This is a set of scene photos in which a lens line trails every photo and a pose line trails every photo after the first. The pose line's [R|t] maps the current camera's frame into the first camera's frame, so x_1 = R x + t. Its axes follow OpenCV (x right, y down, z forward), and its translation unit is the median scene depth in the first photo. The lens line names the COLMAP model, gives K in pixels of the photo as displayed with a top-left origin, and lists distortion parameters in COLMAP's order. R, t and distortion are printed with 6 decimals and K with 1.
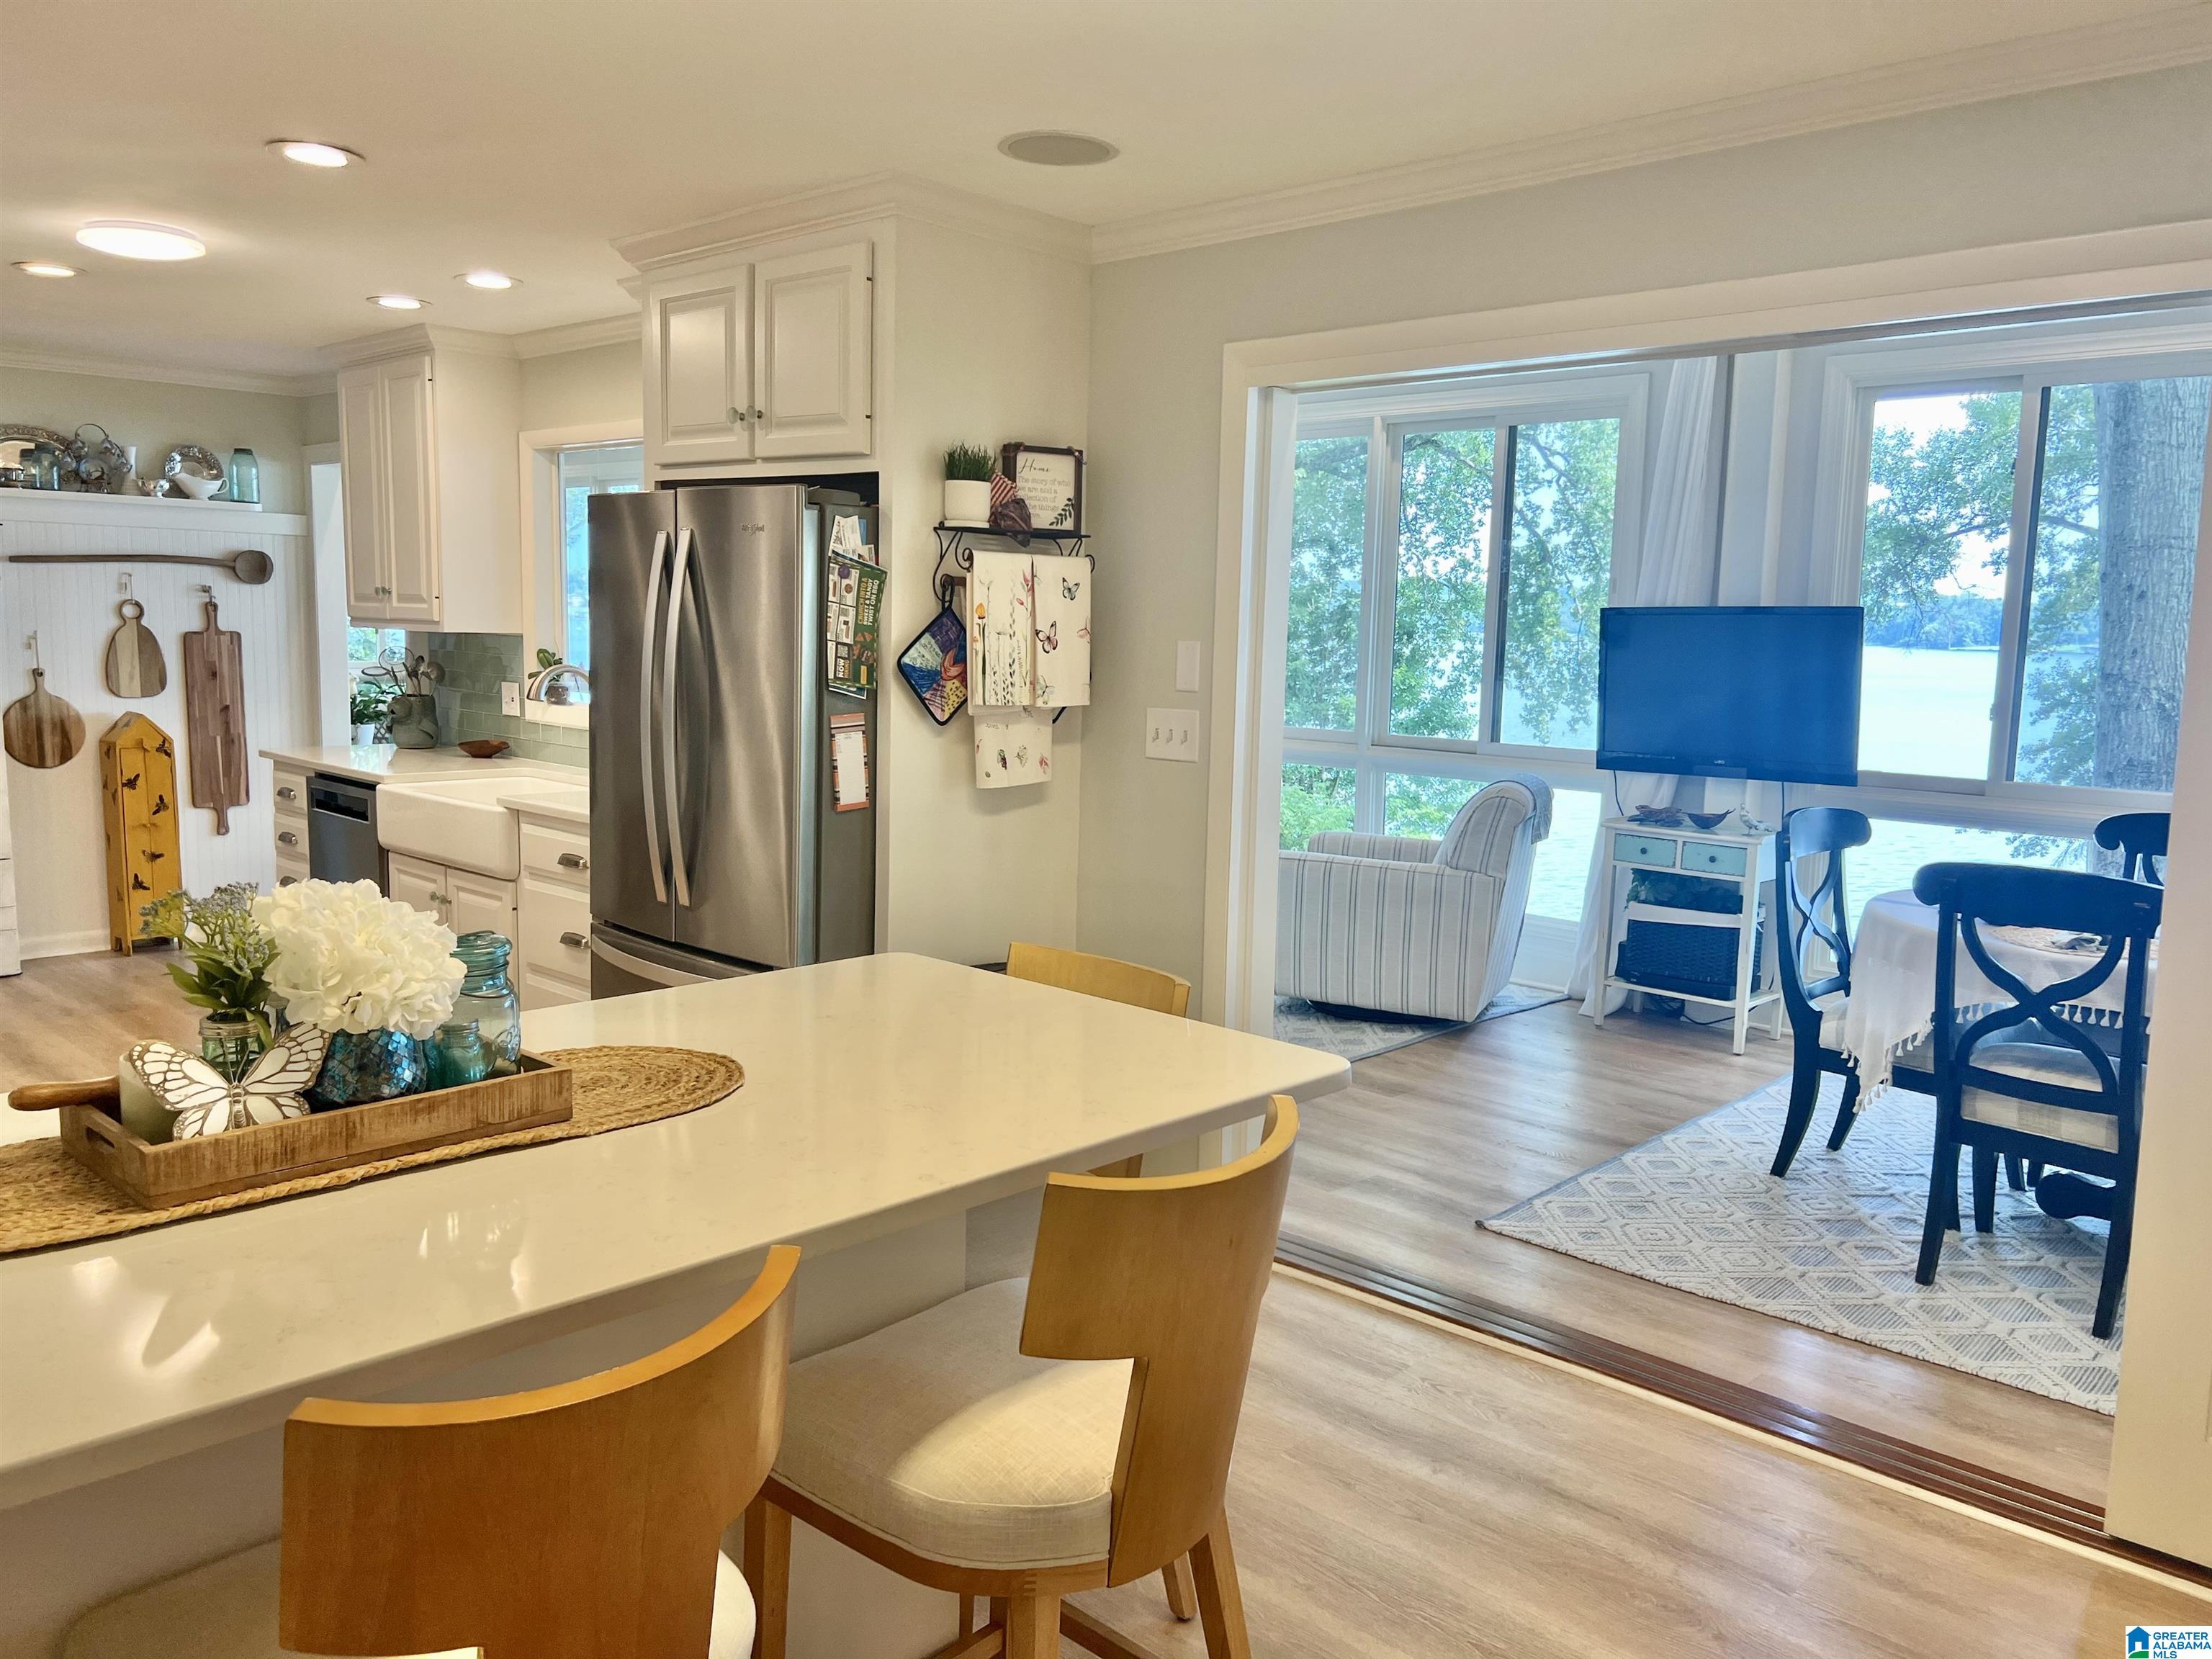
lens RADIAL K [[1668.4, 0, 1120.6], [0, 1668.4, 822.6], [0, 0, 1]] dist [0.055315, -0.064952]
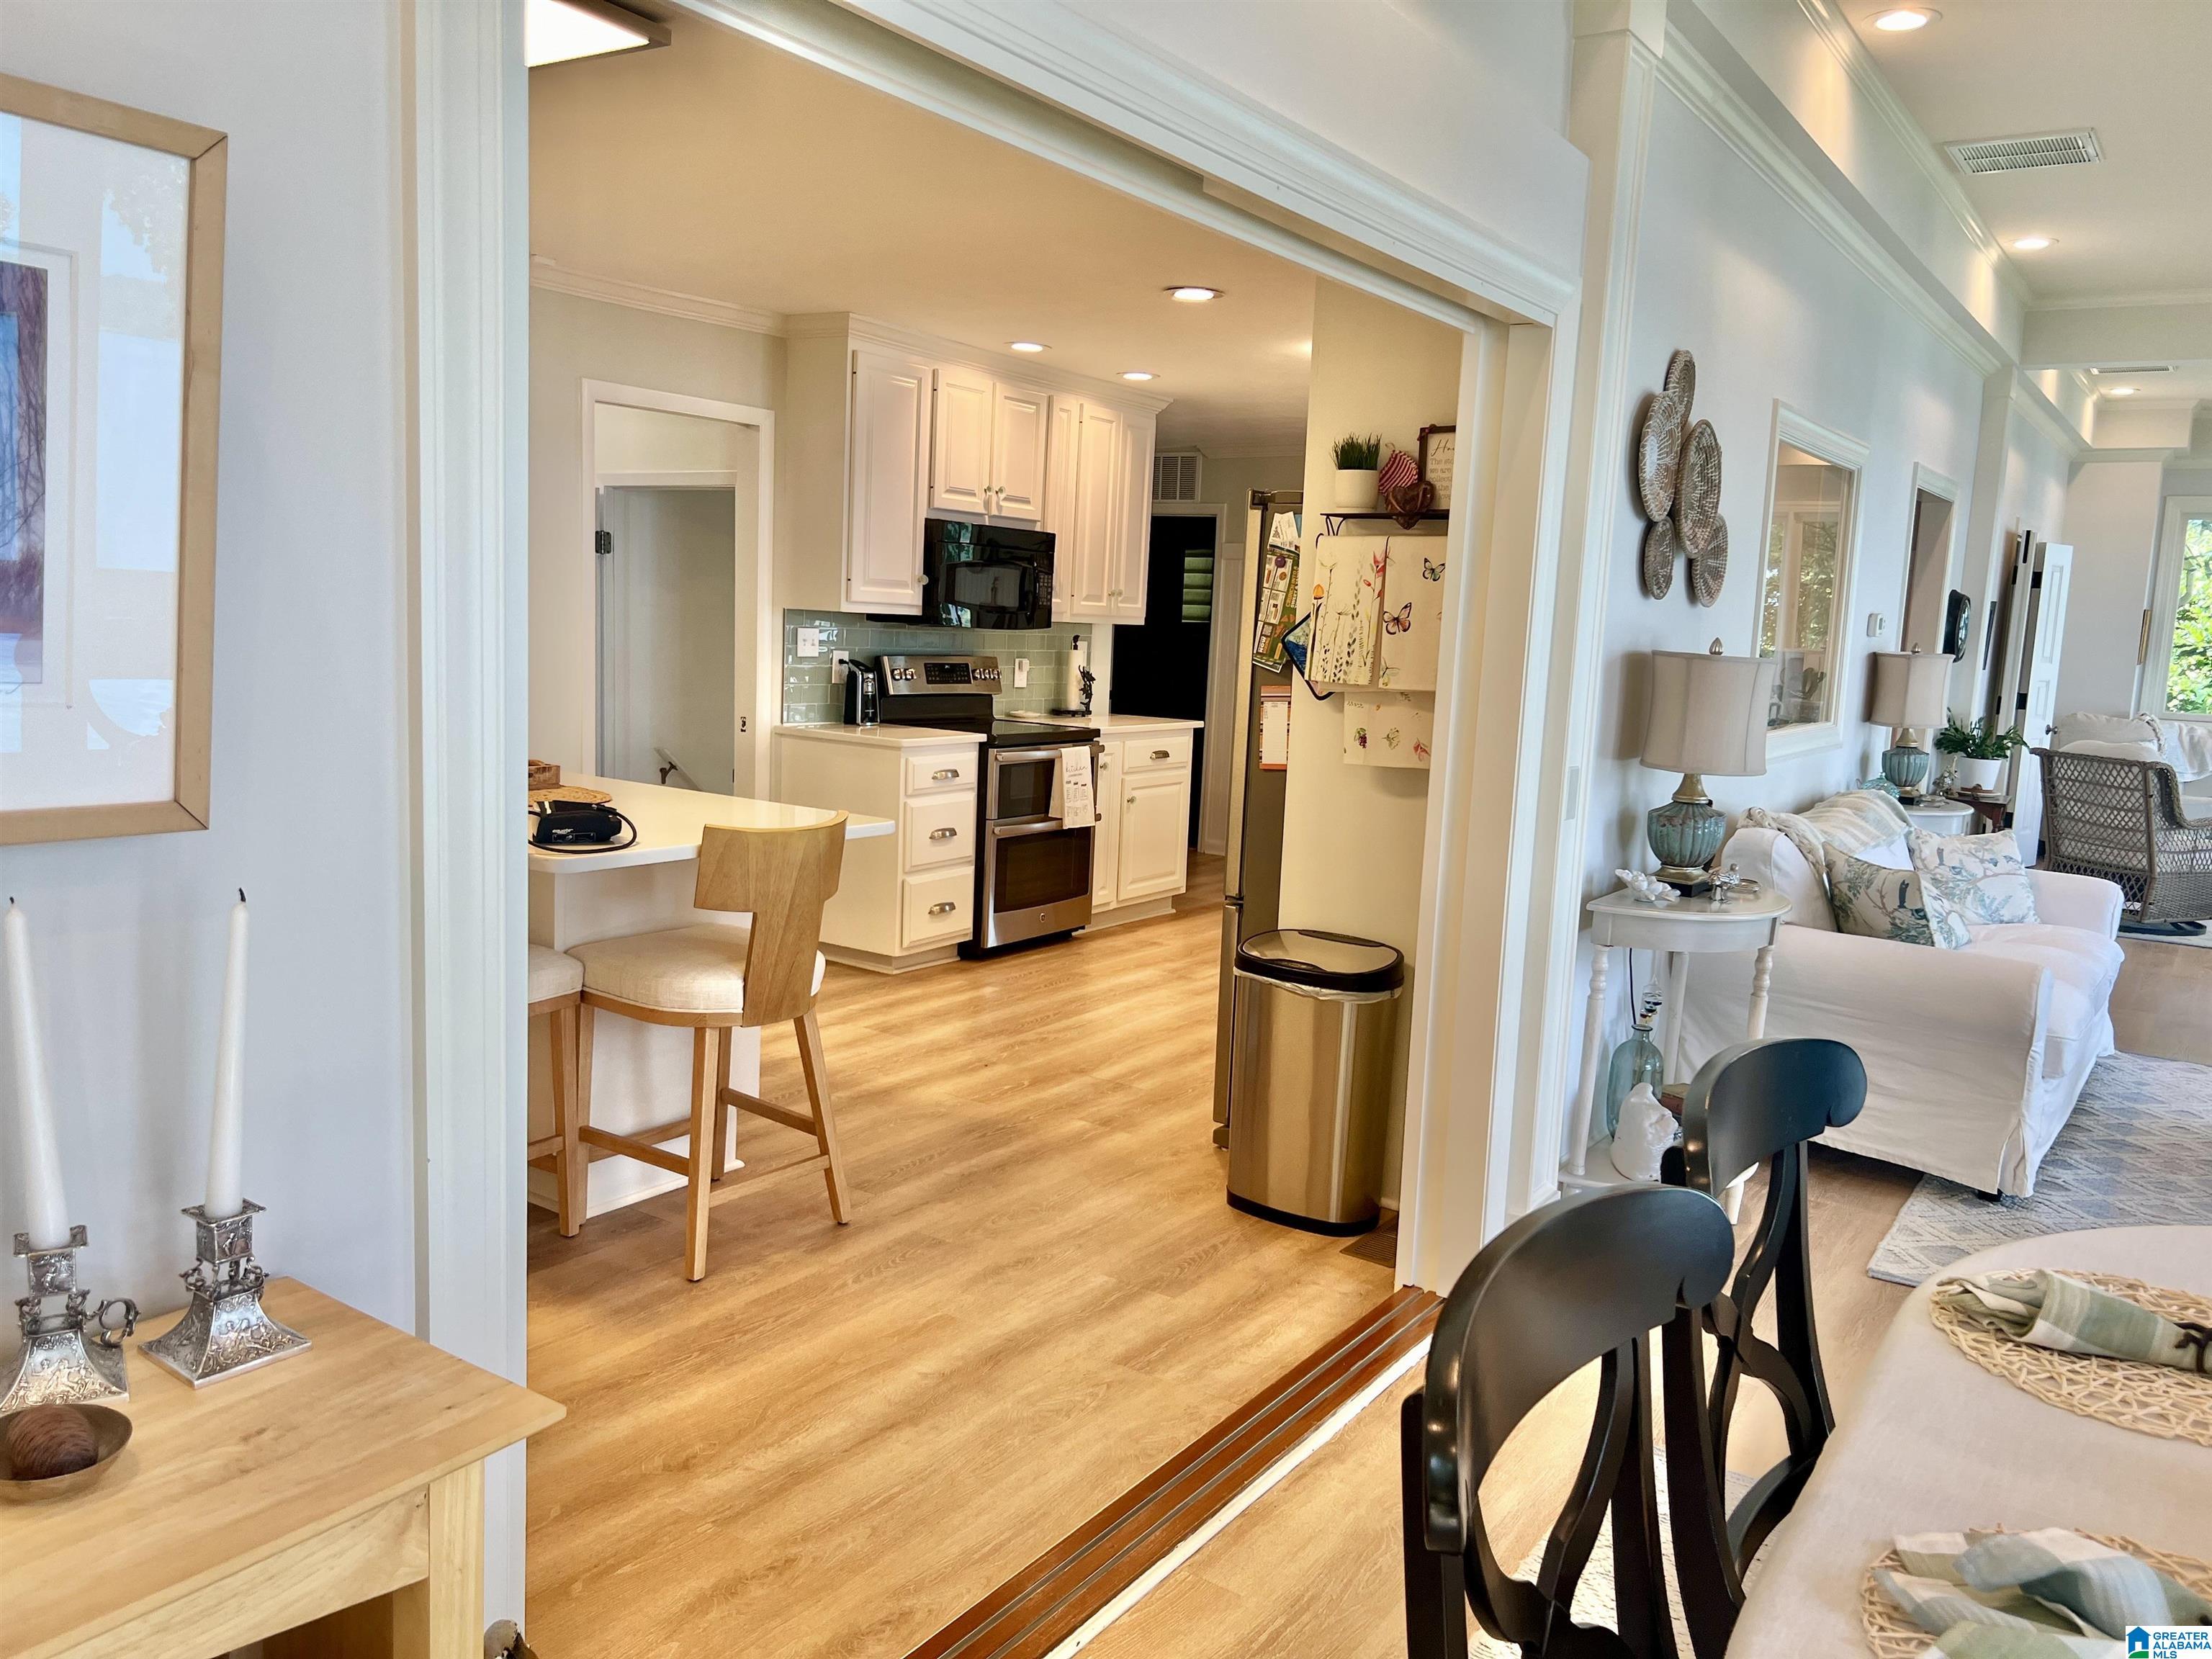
lens RADIAL K [[1668.4, 0, 1096.6], [0, 1668.4, 829.3], [0, 0, 1]] dist [0.055315, -0.064952]
pose [[0.155039, 0.114261, -0.981278, 0.761264], [-0.157845, 0.983393, 0.089568, -0.040510], [0.975217, 0.141003, 0.170500, 0.555214]]
